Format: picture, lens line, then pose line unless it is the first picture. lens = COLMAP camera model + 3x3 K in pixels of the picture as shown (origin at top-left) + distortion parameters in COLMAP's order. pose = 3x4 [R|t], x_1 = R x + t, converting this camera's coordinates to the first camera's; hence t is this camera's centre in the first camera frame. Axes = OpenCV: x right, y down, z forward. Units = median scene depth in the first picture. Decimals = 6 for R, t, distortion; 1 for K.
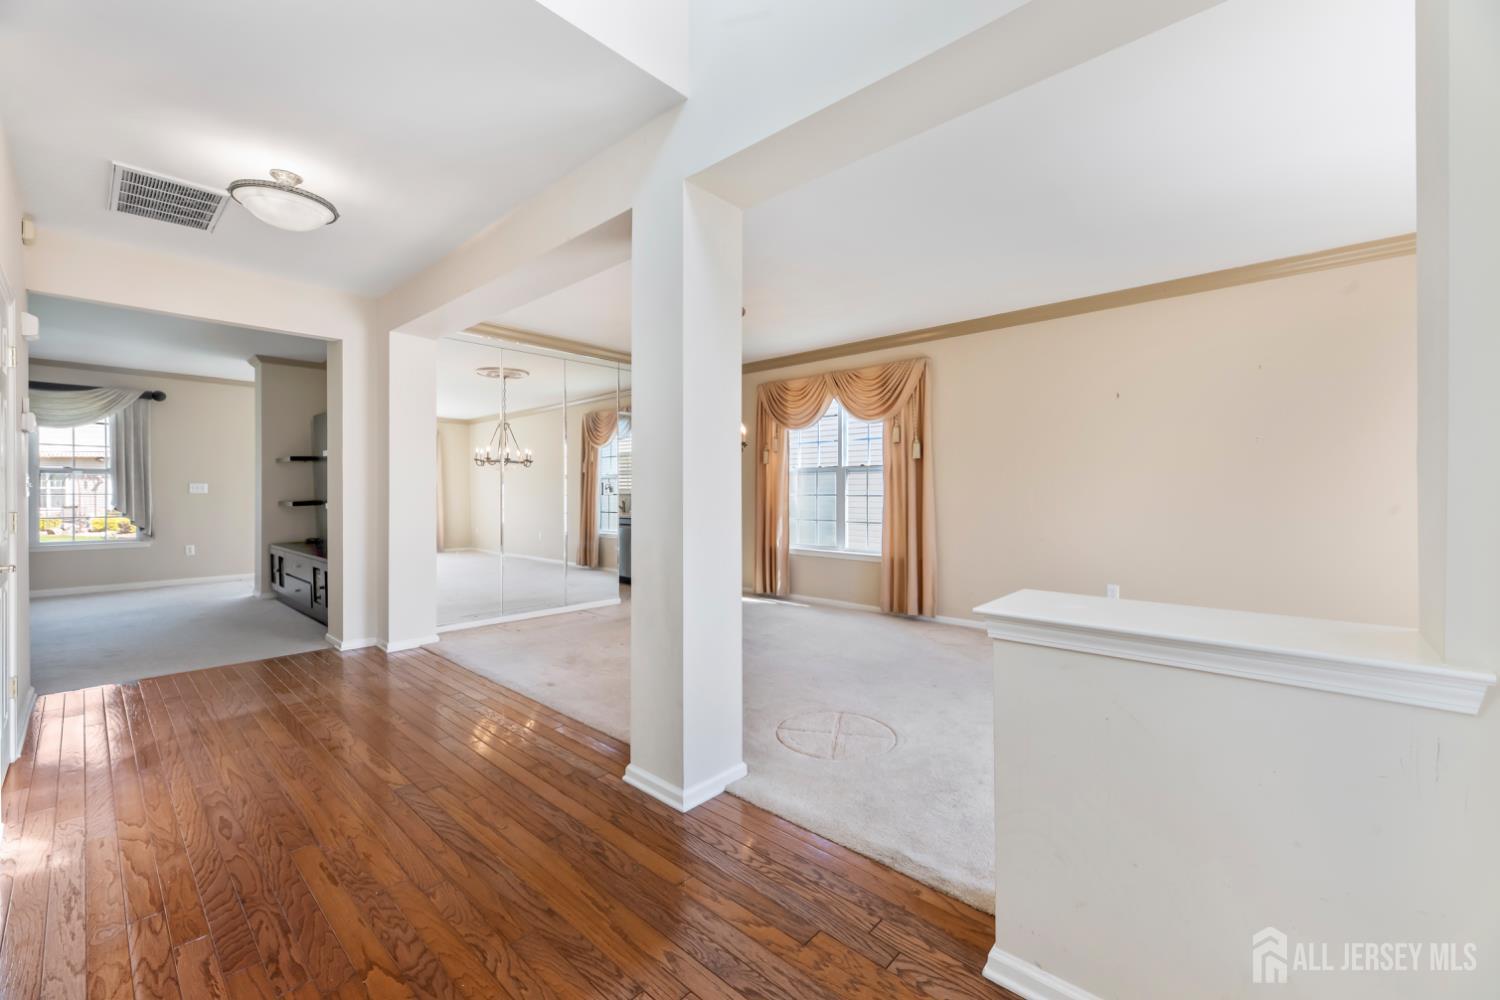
lens RADIAL K [[607.2, 0, 753.0], [0, 607.2, 497.3], [0, 0, 1]] dist [-0.001185, -0.000113]
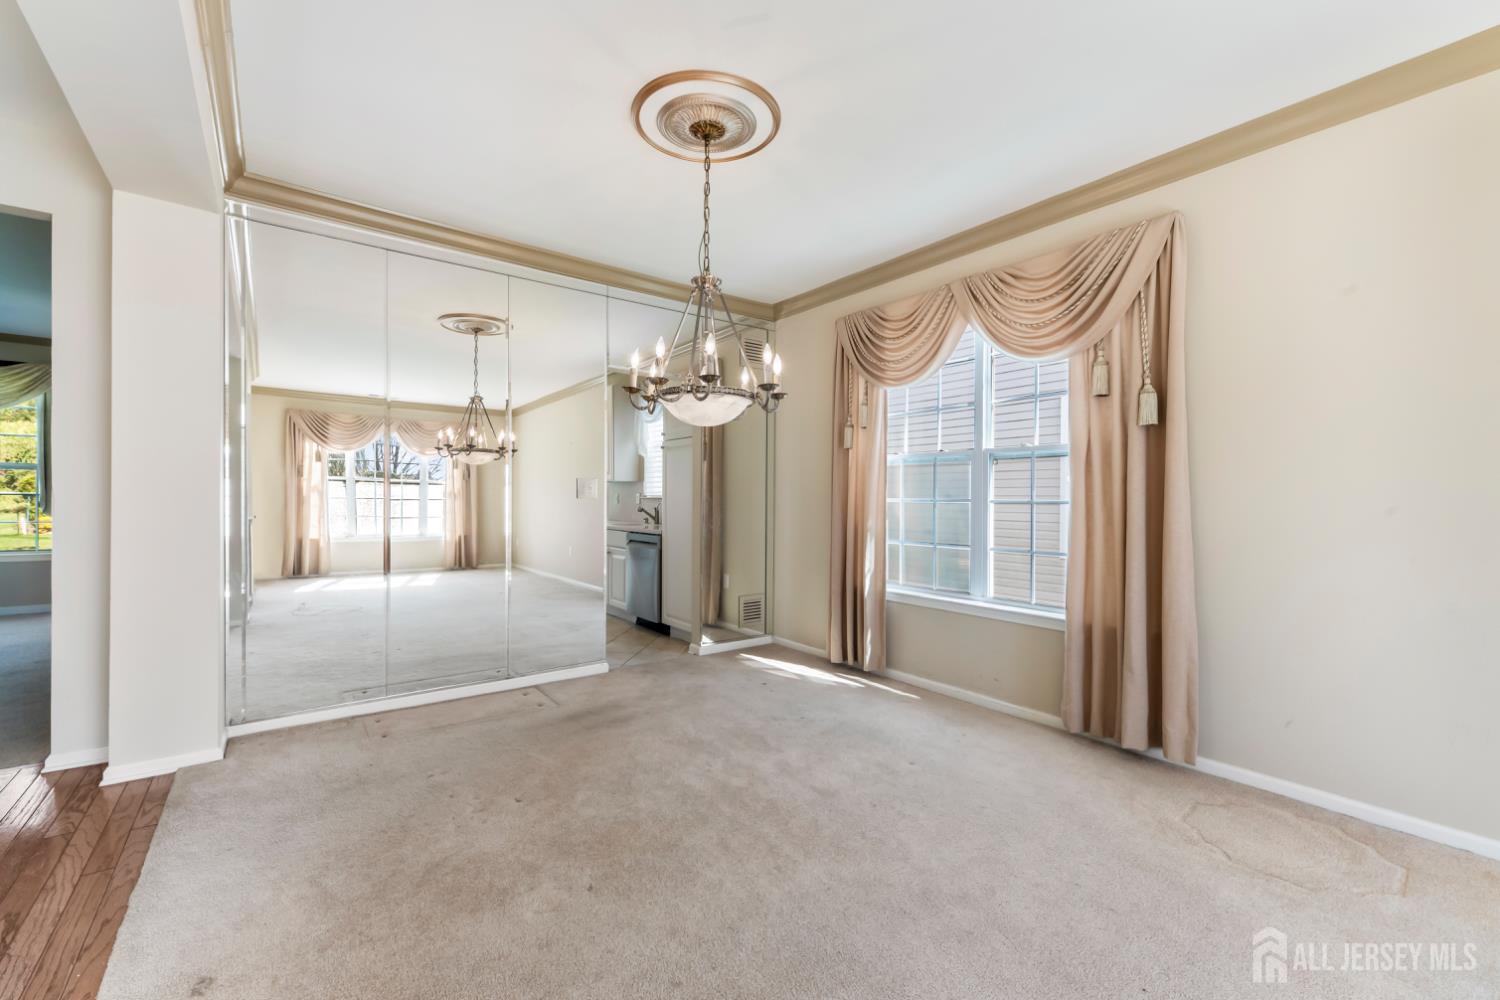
lens RADIAL K [[645.2, 0, 752.5], [0, 645.2, 500.5], [0, 0, 1]] dist [-0.004393, -0.000091]
pose [[0.985900, 0.008958, -0.167097, 0.037862], [-0.010653, 0.999900, -0.009250, 0.003864], [0.166998, 0.010899, 0.985897, 0.381498]]
